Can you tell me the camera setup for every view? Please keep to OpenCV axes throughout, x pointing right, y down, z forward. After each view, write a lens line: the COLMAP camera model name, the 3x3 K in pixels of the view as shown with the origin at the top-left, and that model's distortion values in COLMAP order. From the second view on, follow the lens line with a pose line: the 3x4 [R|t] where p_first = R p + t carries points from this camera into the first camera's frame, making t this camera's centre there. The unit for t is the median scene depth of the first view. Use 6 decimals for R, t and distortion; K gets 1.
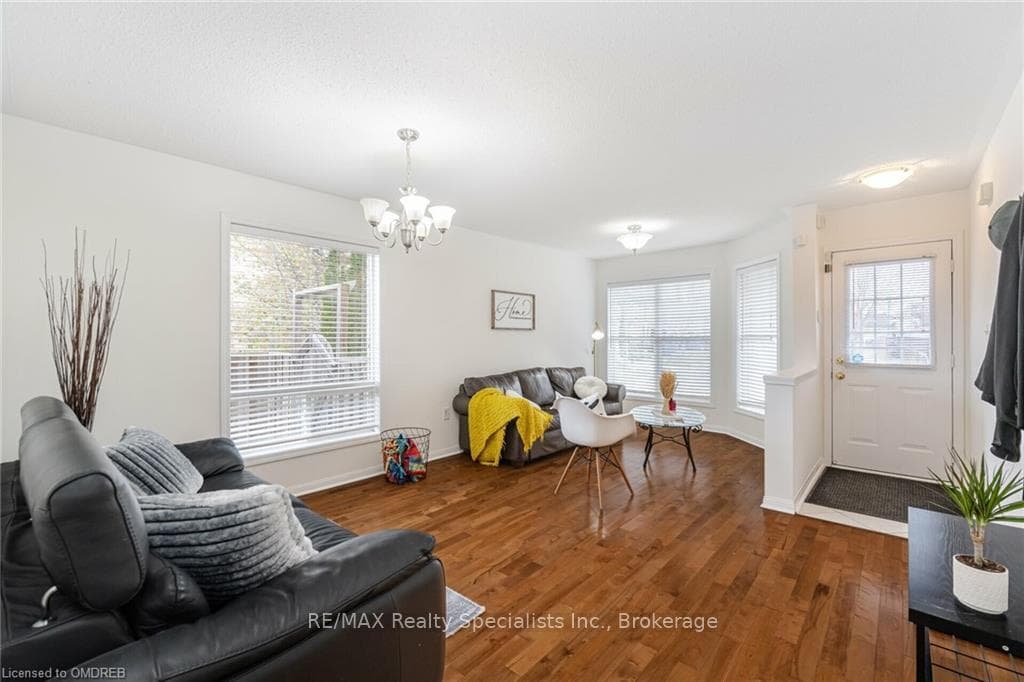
lens RADIAL K [[441.1, 0, 510.0], [0, 441.1, 339.7], [0, 0, 1]] dist [0.000904, -0.000038]
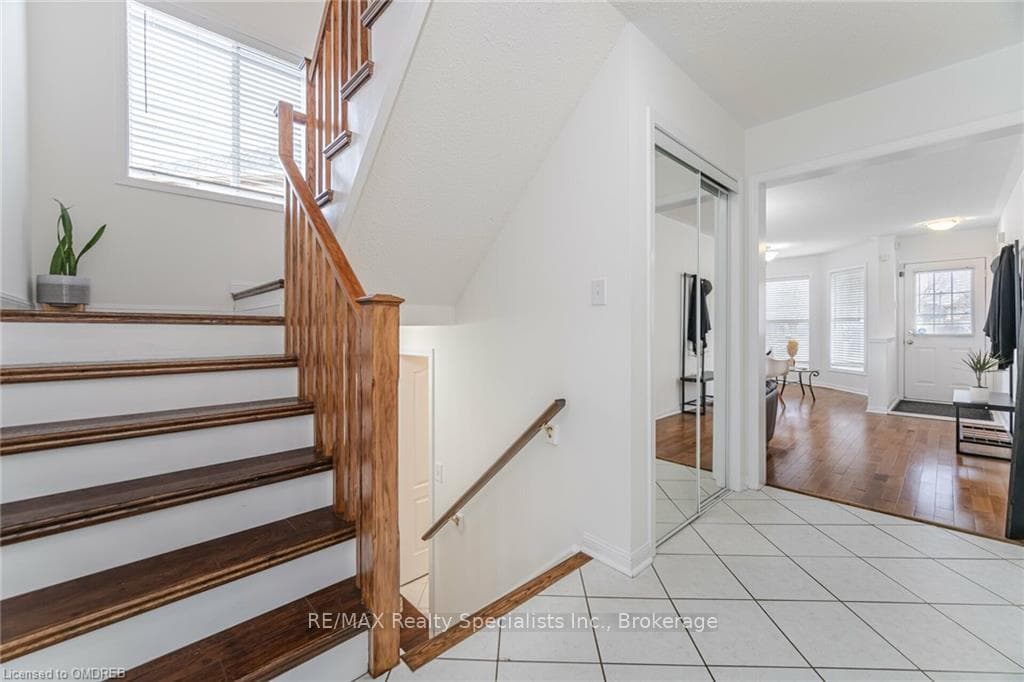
lens RADIAL K [[420.9, 0, 514.3], [0, 420.9, 335.1], [0, 0, 1]] dist [-0.001749, -0.000057]
pose [[0.996725, -0.001518, -0.080851, -0.543026], [0.002300, 0.999951, 0.009578, 0.038735], [0.080832, -0.009733, 0.996680, -0.615244]]
